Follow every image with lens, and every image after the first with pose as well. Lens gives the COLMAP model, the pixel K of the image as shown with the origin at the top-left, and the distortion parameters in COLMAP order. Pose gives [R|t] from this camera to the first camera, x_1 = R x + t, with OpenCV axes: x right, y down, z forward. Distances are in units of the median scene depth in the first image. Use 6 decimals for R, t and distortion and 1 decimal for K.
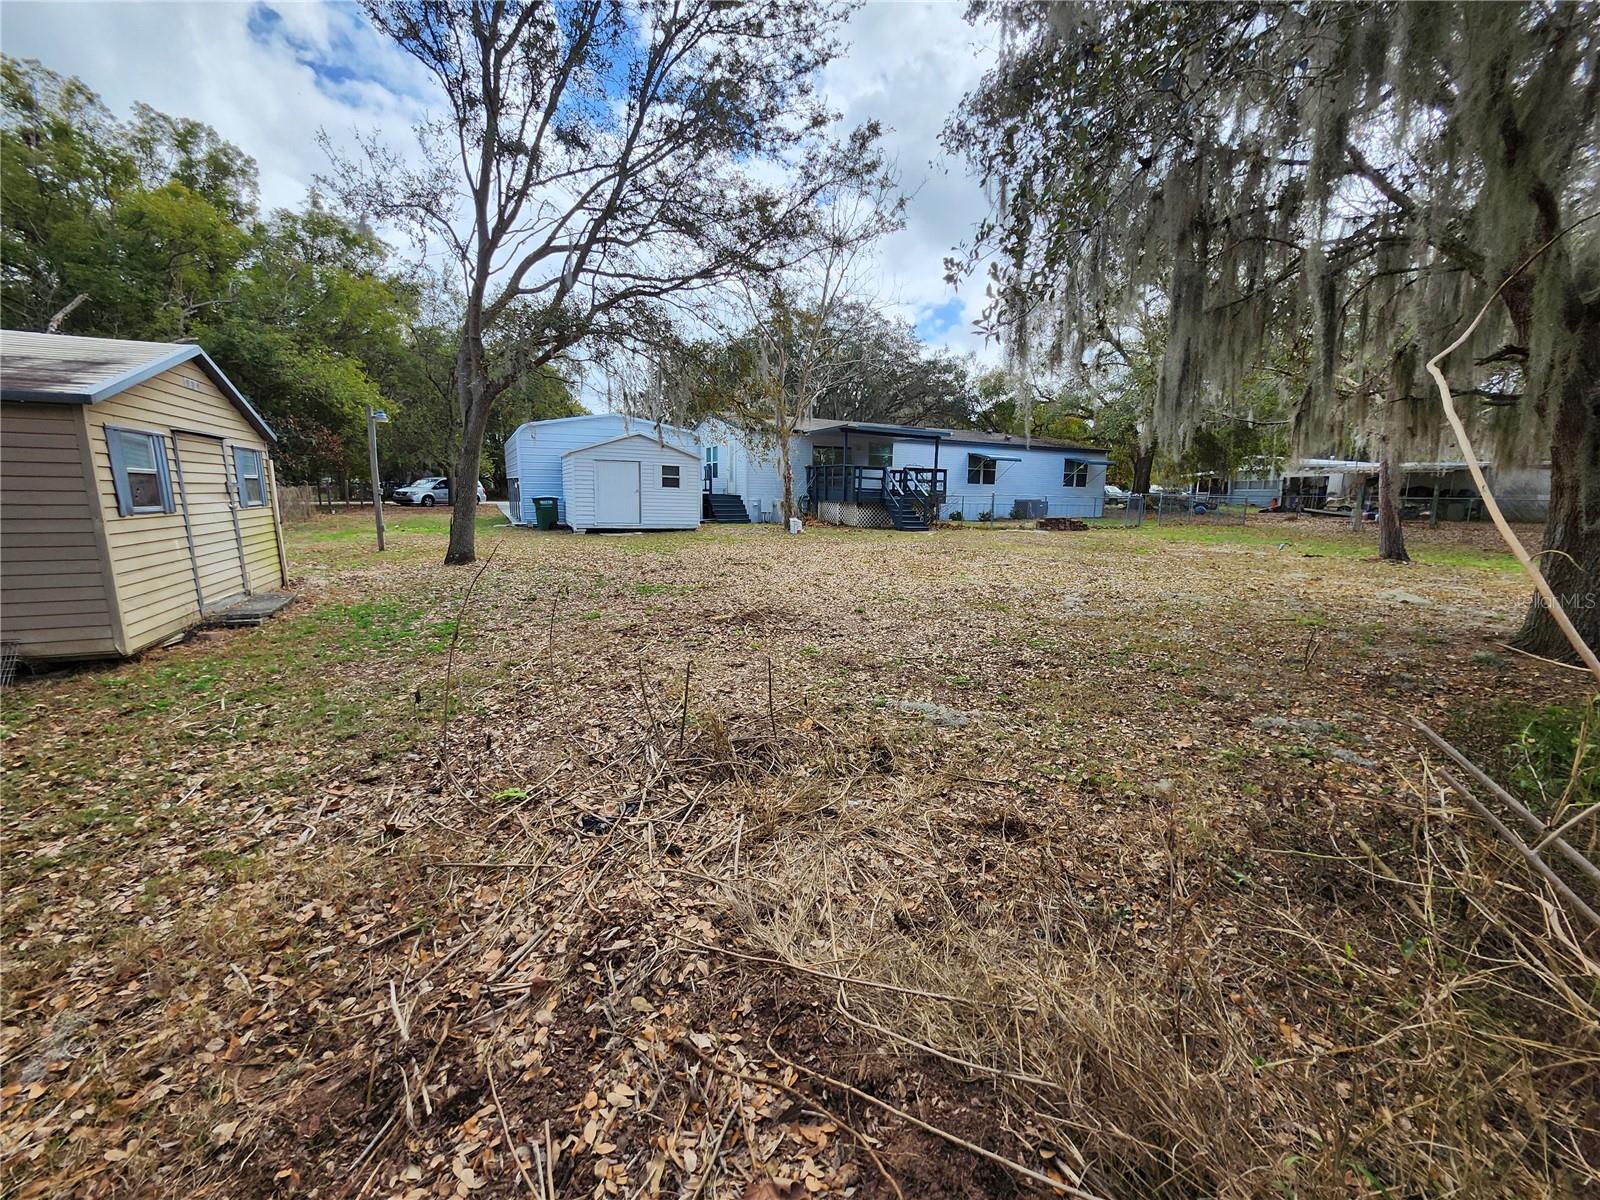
lens RADIAL K [[624.4, 0, 808.9], [0, 624.4, 600.5], [0, 0, 1]] dist [0.004484, -0.000085]
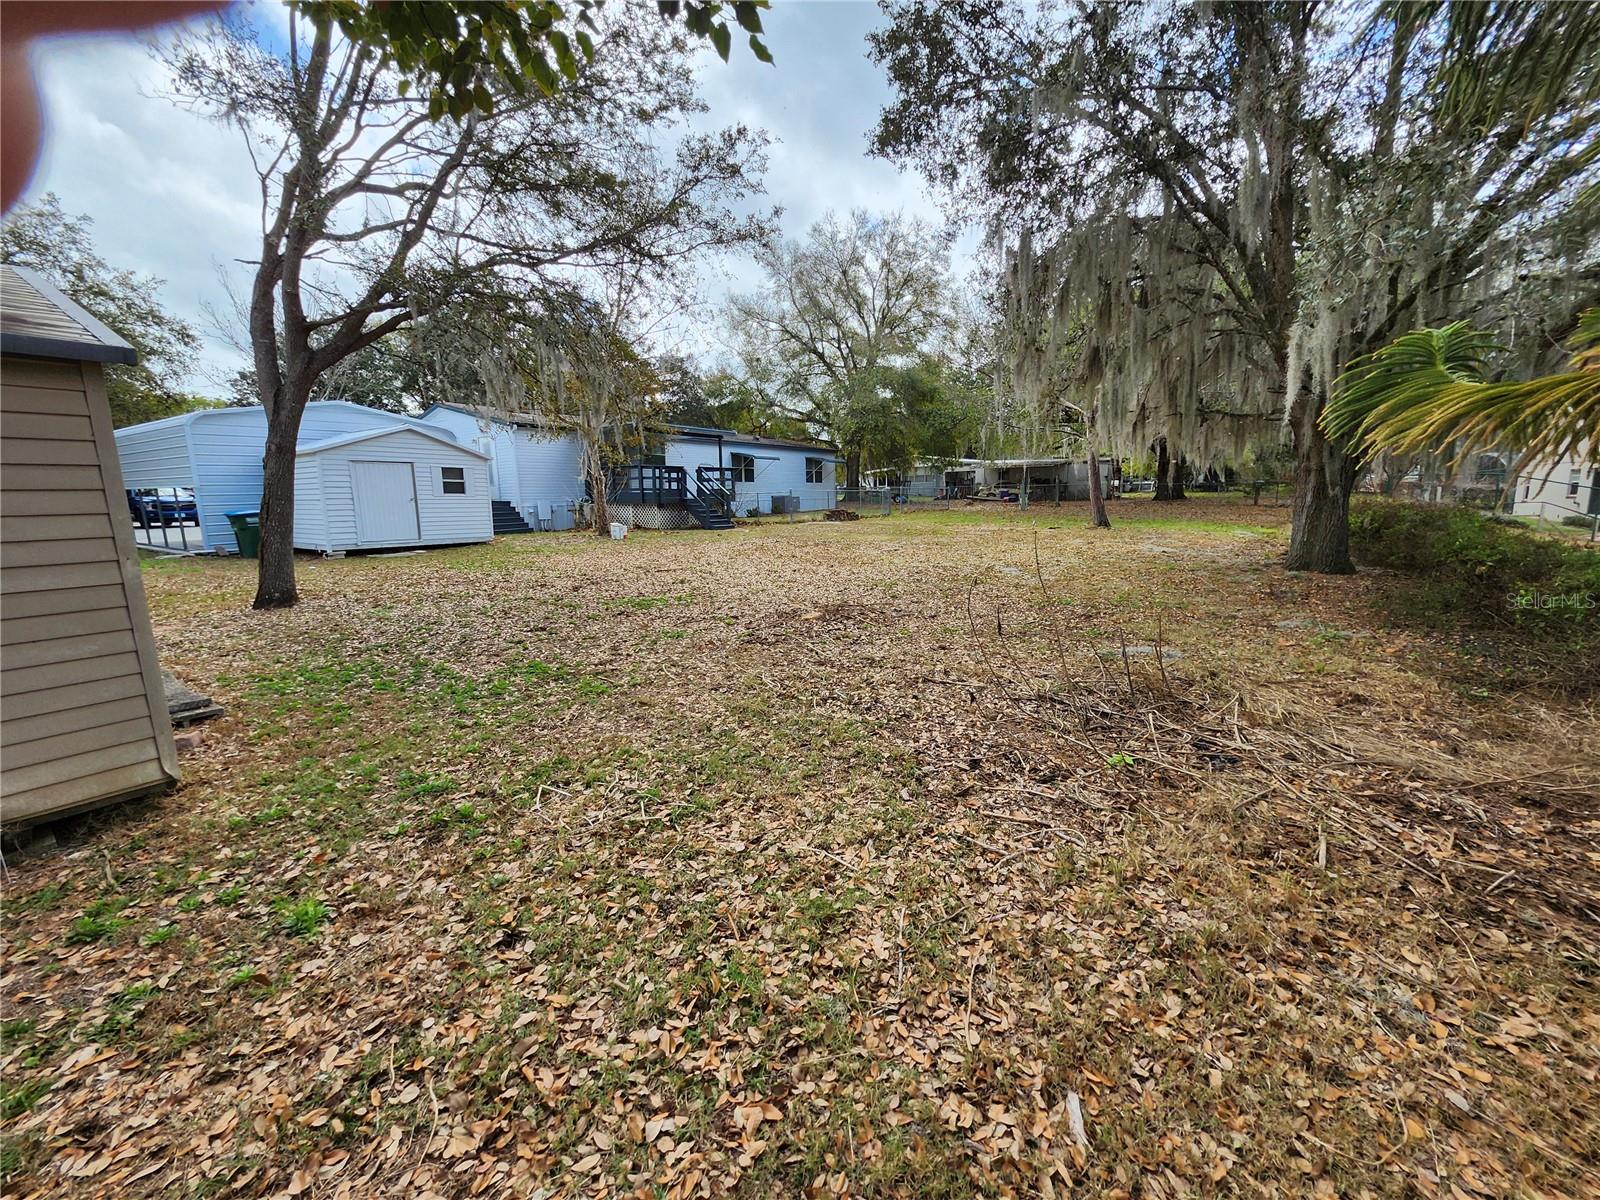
lens RADIAL K [[624.4, 0, 814.3], [0, 624.4, 604.5], [0, 0, 1]] dist [0.004484, -0.000085]
pose [[0.869715, -0.117062, 0.479471, -0.191984], [0.113631, 0.992860, 0.036291, -0.009034], [-0.480296, 0.022920, 0.876807, 0.037103]]
